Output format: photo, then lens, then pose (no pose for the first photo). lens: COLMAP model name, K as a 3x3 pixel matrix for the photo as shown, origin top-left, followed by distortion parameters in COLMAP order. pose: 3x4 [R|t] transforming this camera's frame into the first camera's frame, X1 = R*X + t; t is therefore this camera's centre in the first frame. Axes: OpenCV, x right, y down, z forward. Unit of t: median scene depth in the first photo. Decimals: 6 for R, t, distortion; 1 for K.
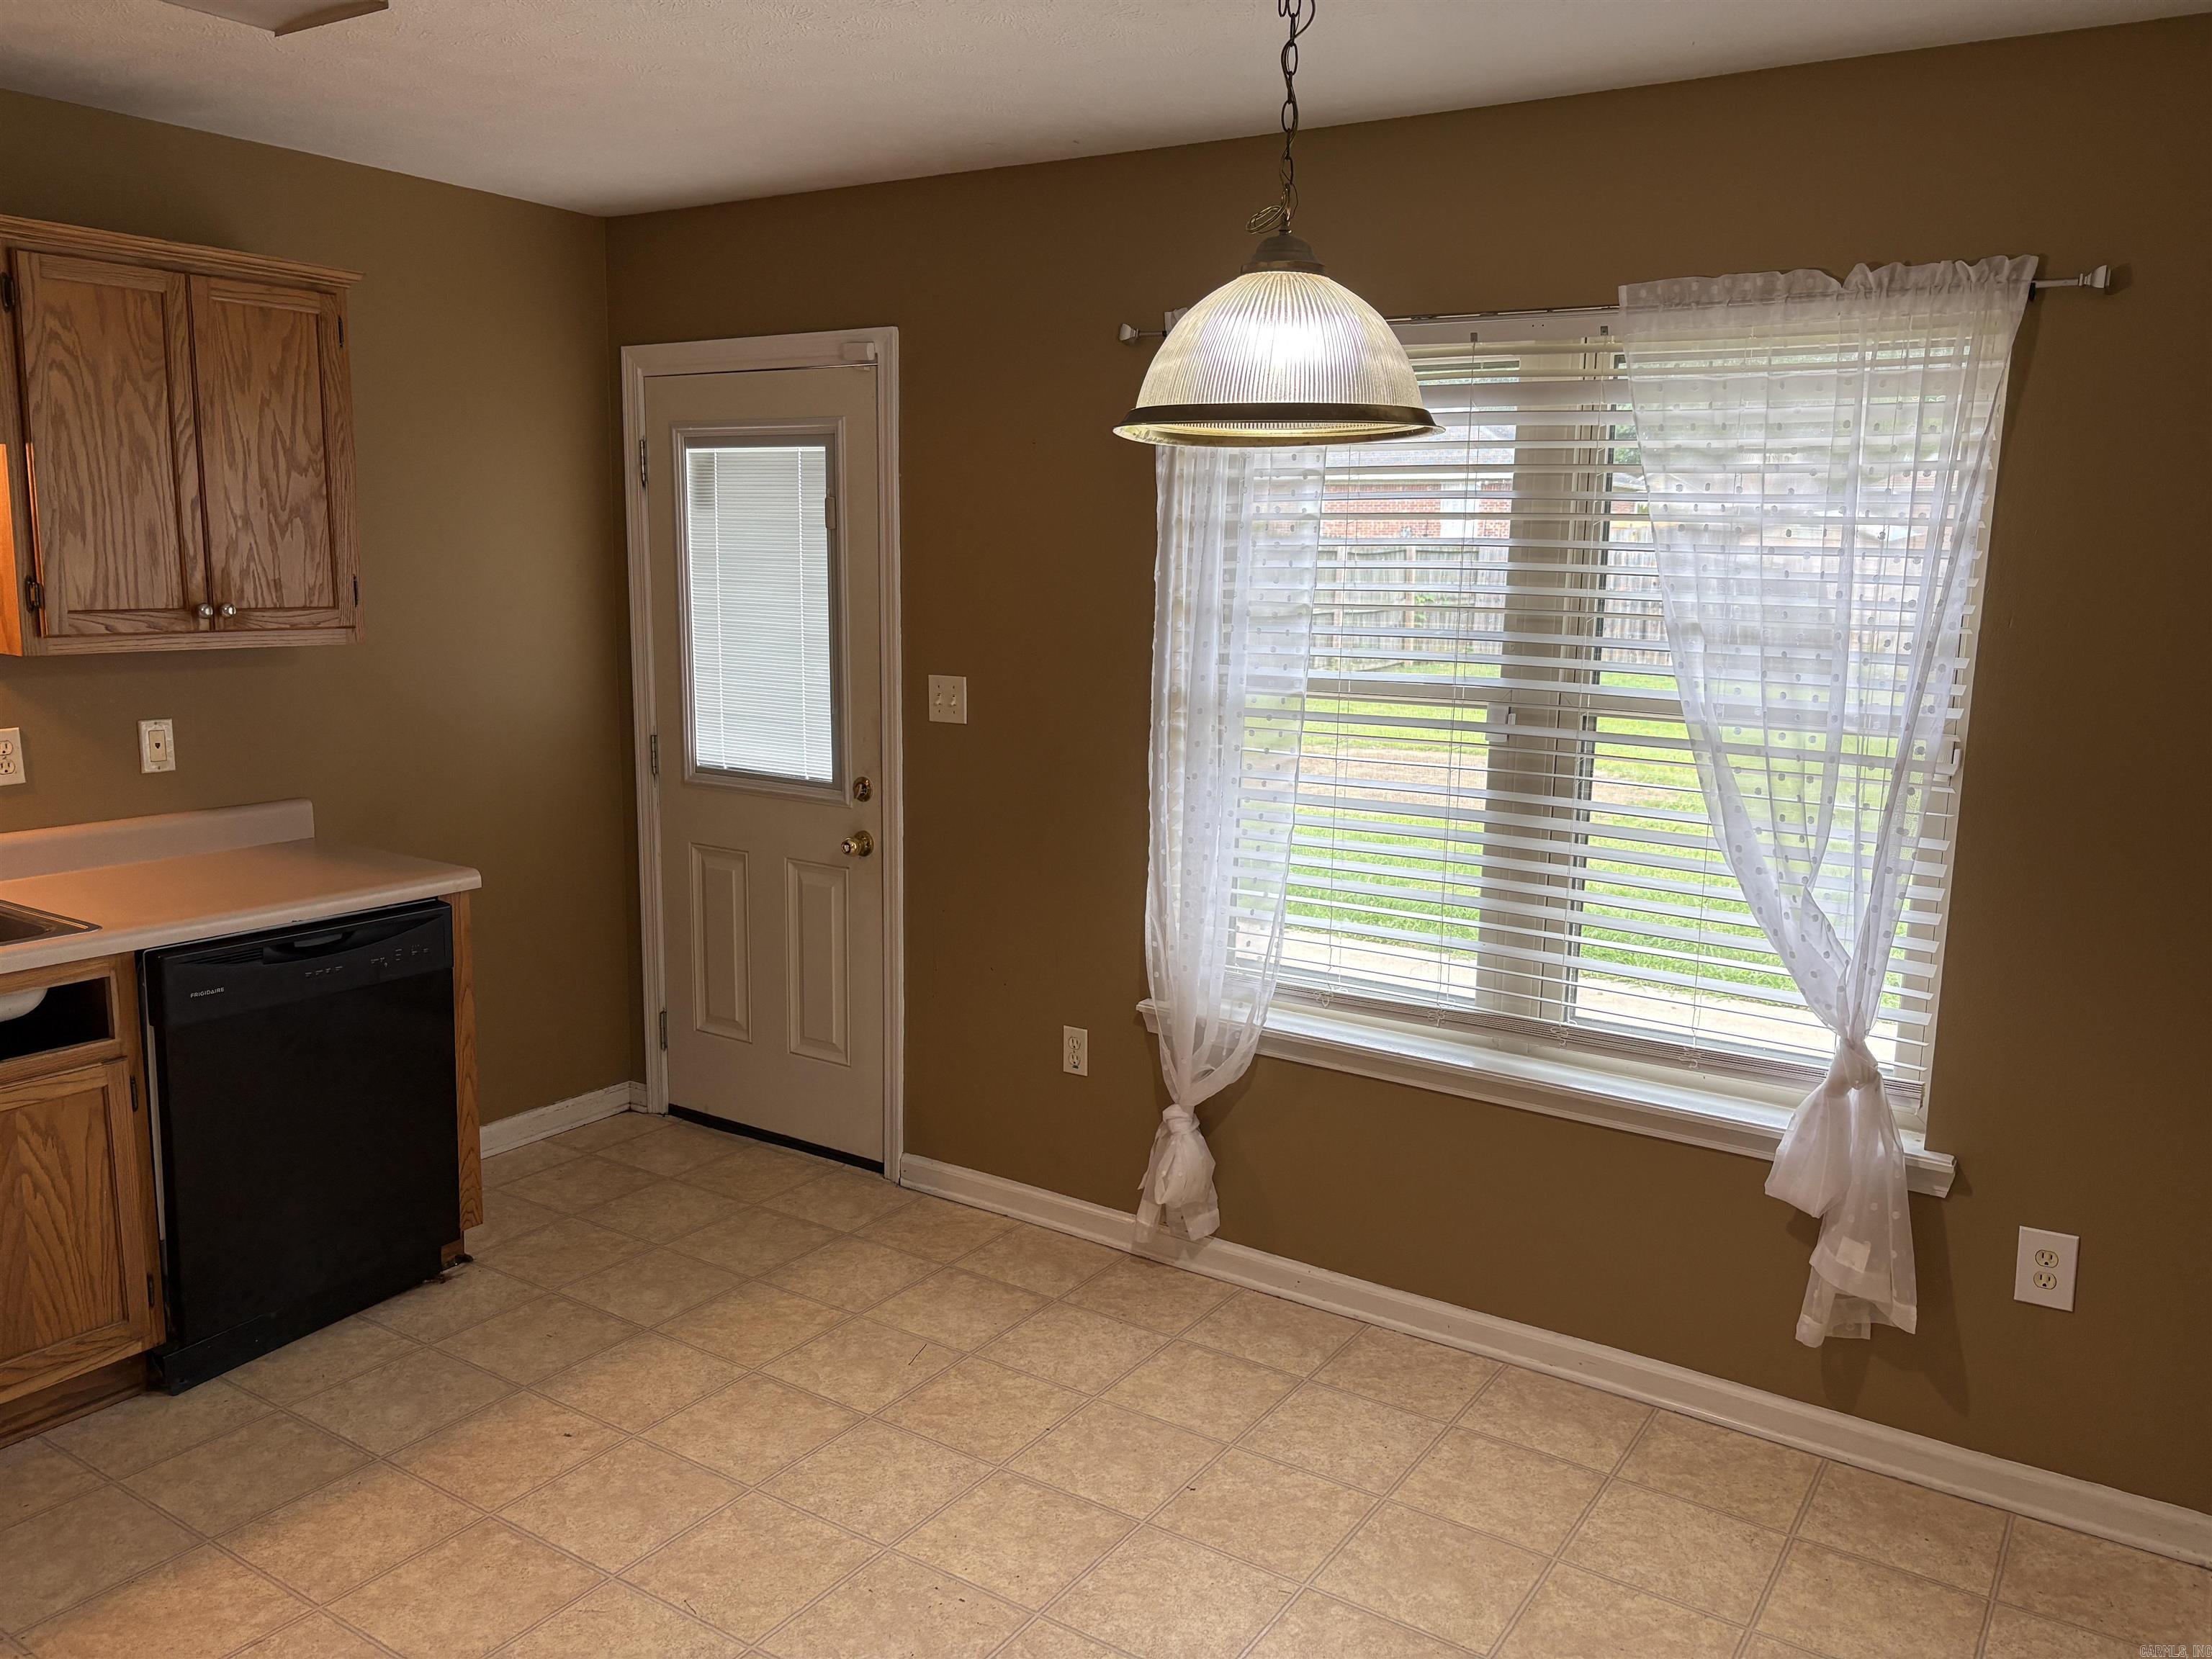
lens RADIAL K [[1679.9, 0, 1111.4], [0, 1679.9, 830.8], [0, 0, 1]] dist [0.040964, -0.027617]
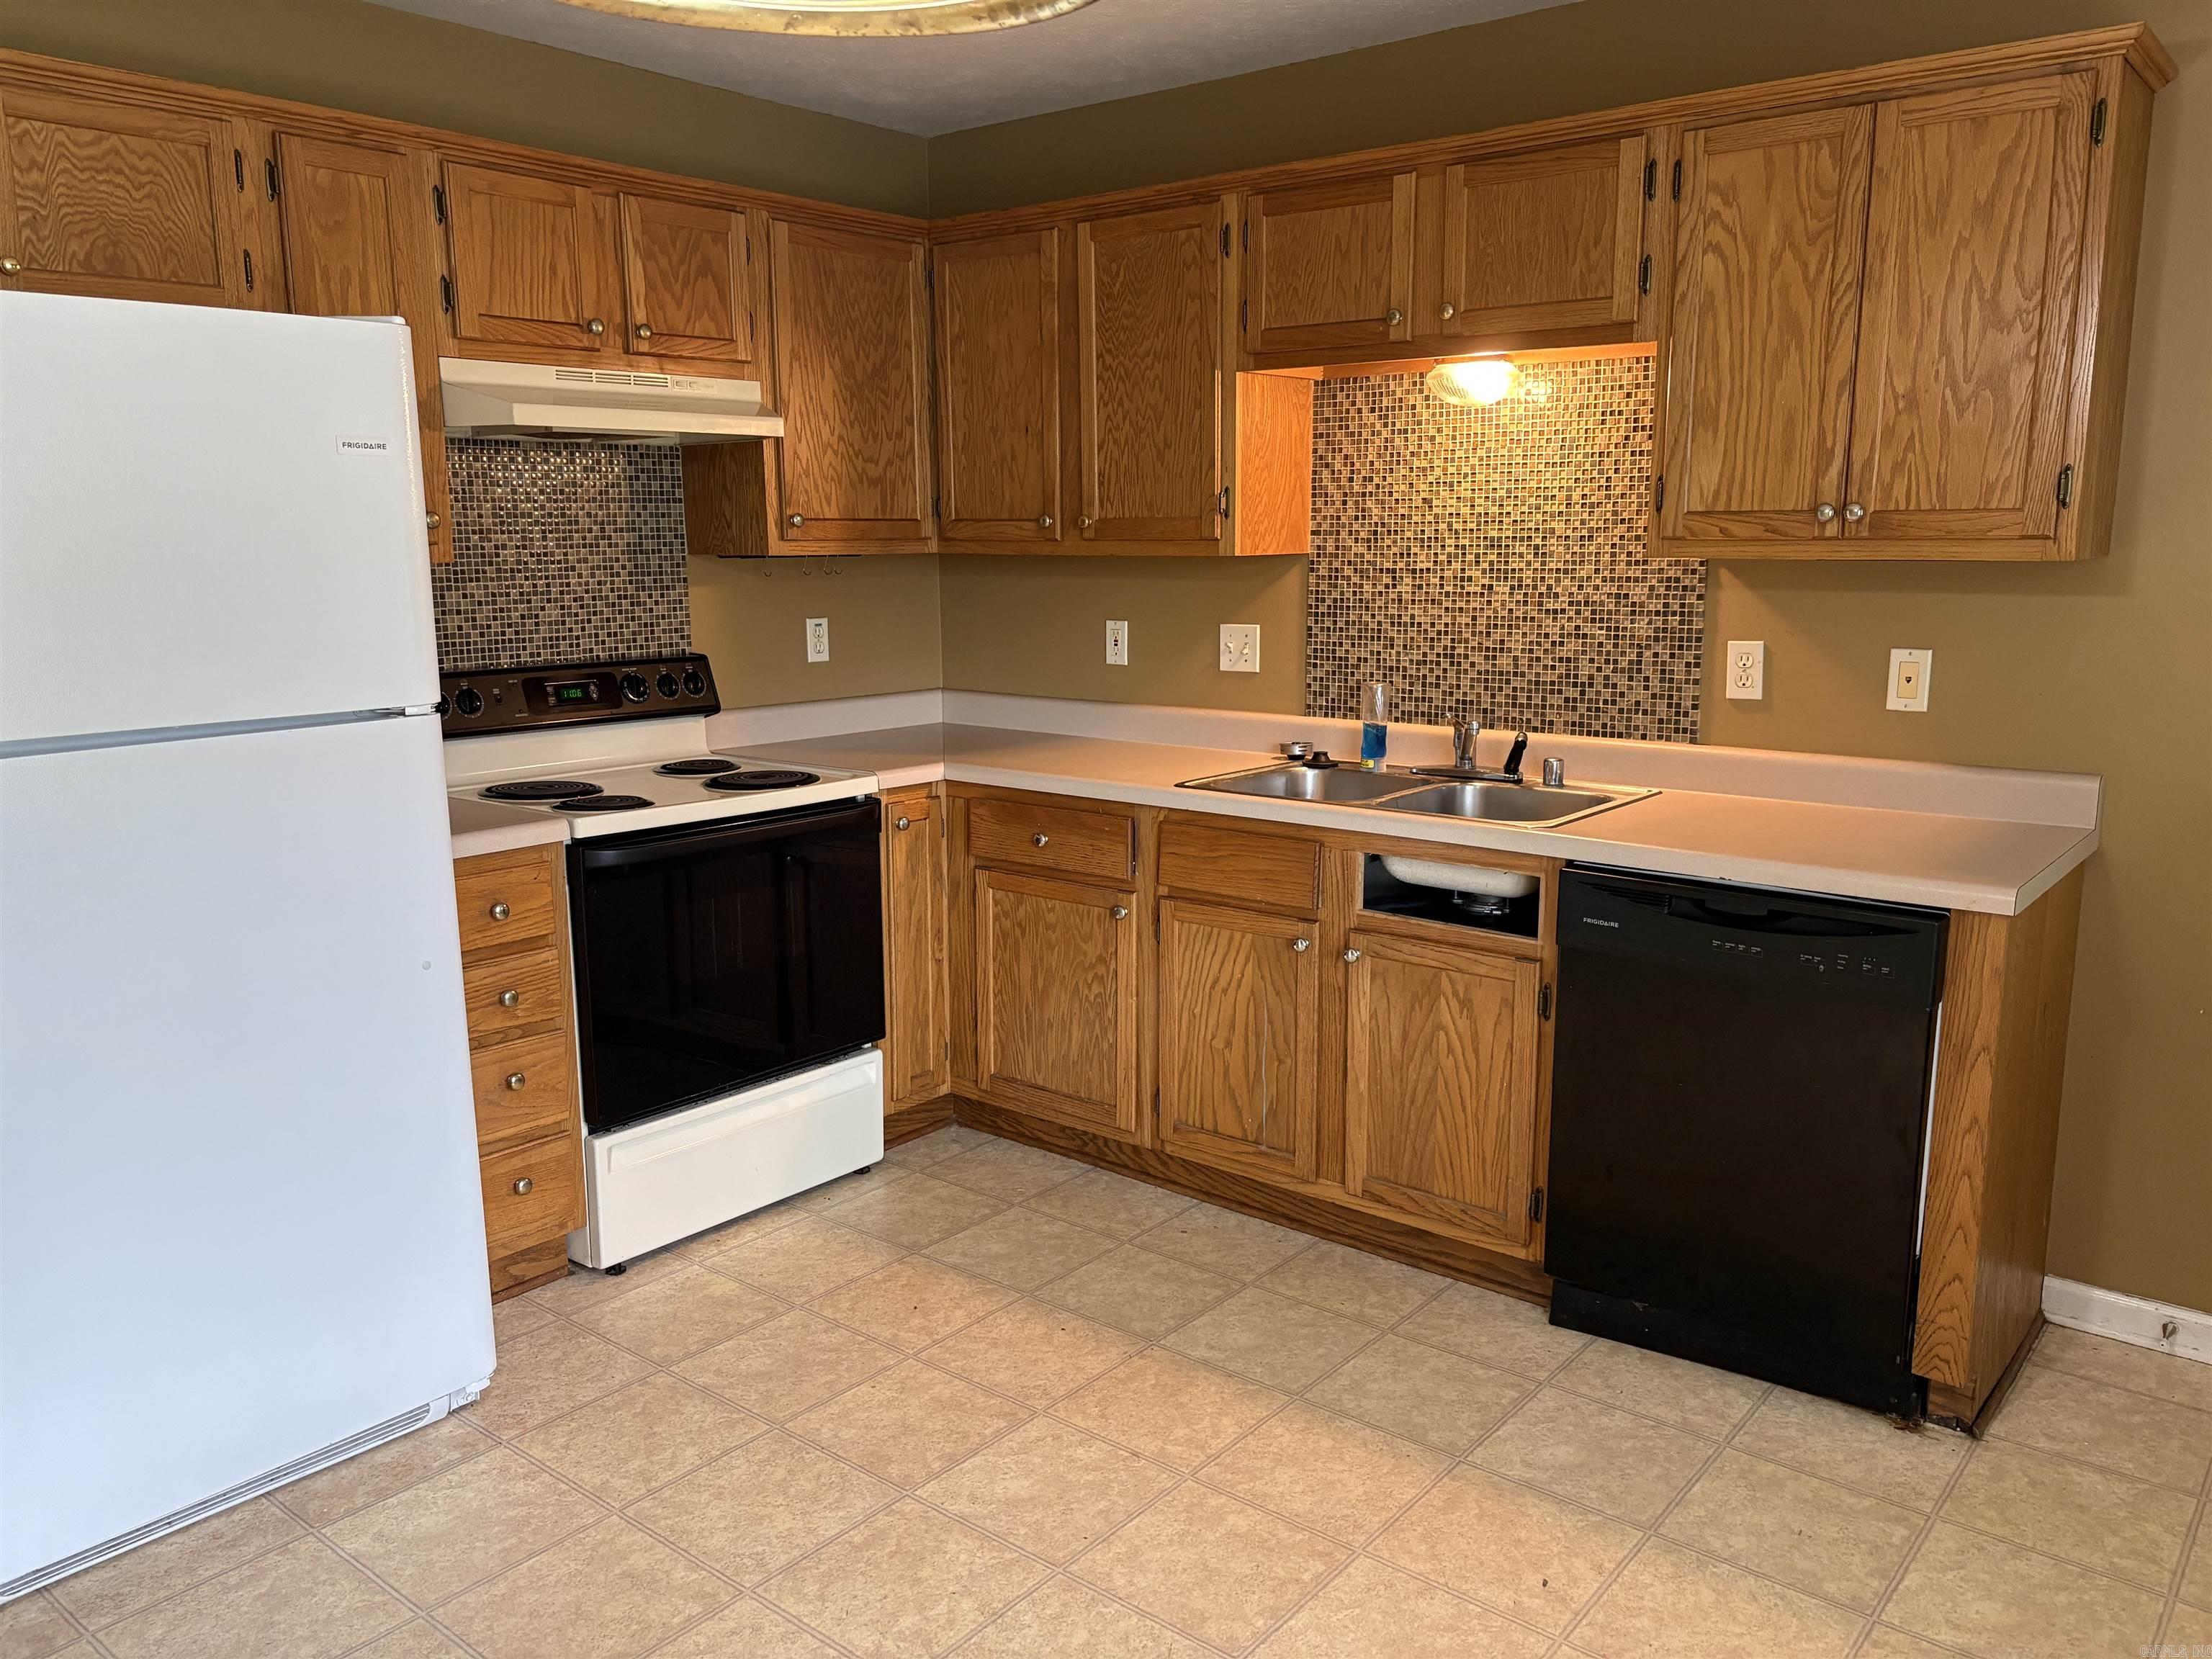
lens RADIAL K [[1679.9, 0, 1111.1], [0, 1679.9, 830.7], [0, 0, 1]] dist [0.040964, -0.027617]
pose [[-0.096955, 0.157293, -0.982781, 0.369321], [-0.167087, 0.970847, 0.171866, -0.063006], [0.981163, 0.180873, -0.067847, 0.762307]]
